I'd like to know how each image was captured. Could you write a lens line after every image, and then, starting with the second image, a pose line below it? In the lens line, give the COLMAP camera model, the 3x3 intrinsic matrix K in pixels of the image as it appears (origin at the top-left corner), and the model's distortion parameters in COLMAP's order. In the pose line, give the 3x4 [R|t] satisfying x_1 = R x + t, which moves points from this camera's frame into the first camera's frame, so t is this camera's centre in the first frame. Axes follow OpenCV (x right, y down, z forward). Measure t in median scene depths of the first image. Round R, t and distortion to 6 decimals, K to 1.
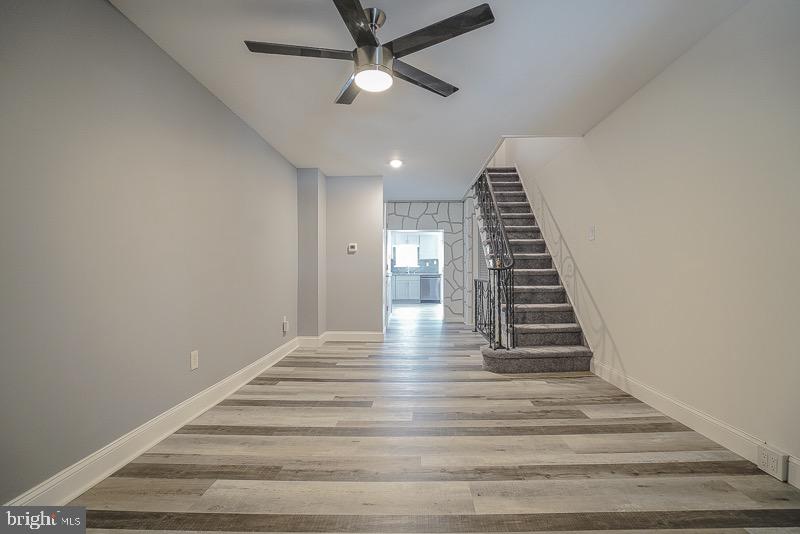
lens RADIAL K [[378.5, 0, 408.7], [0, 378.5, 278.3], [0, 0, 1]] dist [-0.064443, 0.027690]
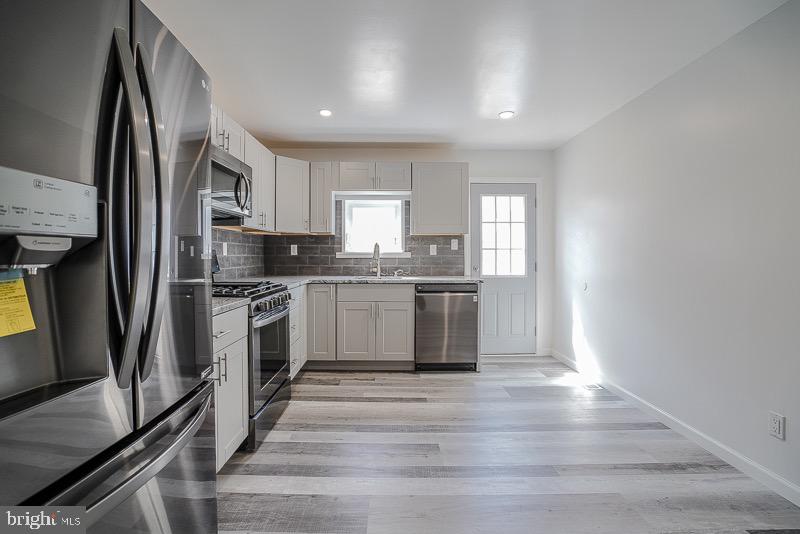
lens RADIAL K [[365.7, 0, 397.8], [0, 365.7, 261.2], [0, 0, 1]] dist [-0.058046, 0.023460]
pose [[0.999403, 0.005414, 0.034136, 0.023301], [-0.005367, 0.999985, -0.001444, -0.109339], [-0.034144, 0.001260, 0.999416, 2.821056]]
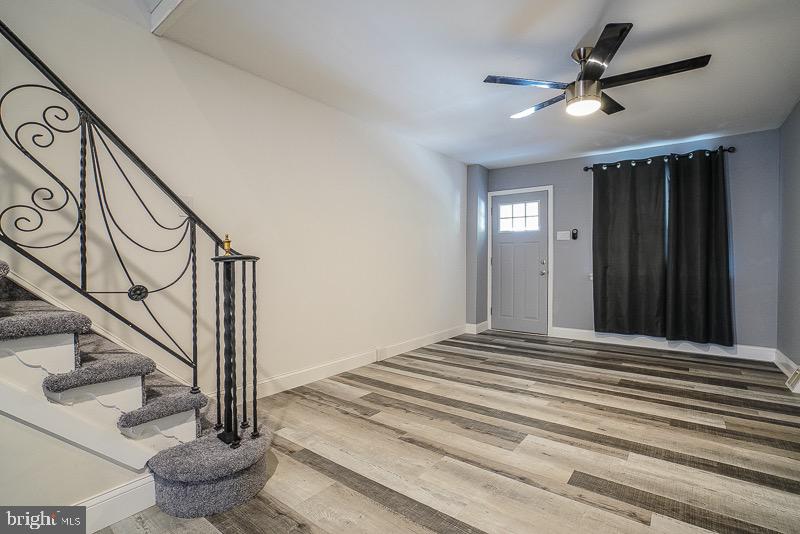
lens RADIAL K [[377.4, 0, 391.0], [0, 377.4, 266.4], [0, 0, 1]] dist [-0.061645, 0.028939]
pose [[-0.793863, 0.000005, 0.608096, -0.227000], [0.014756, 0.999706, 0.019256, -0.027905], [-0.607917, 0.024260, -0.793630, 1.631551]]
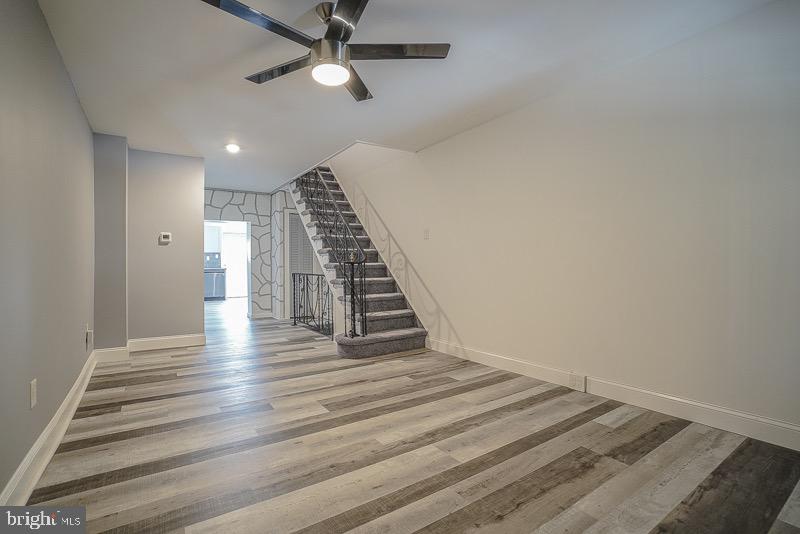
lens RADIAL K [[377.4, 0, 391.0], [0, 377.4, 266.4], [0, 0, 1]] dist [-0.061645, 0.028939]
pose [[0.829841, -0.003094, 0.557992, -0.361302], [0.012909, 0.999823, -0.013655, 0.003075], [-0.557851, 0.018535, 0.829734, 0.057133]]
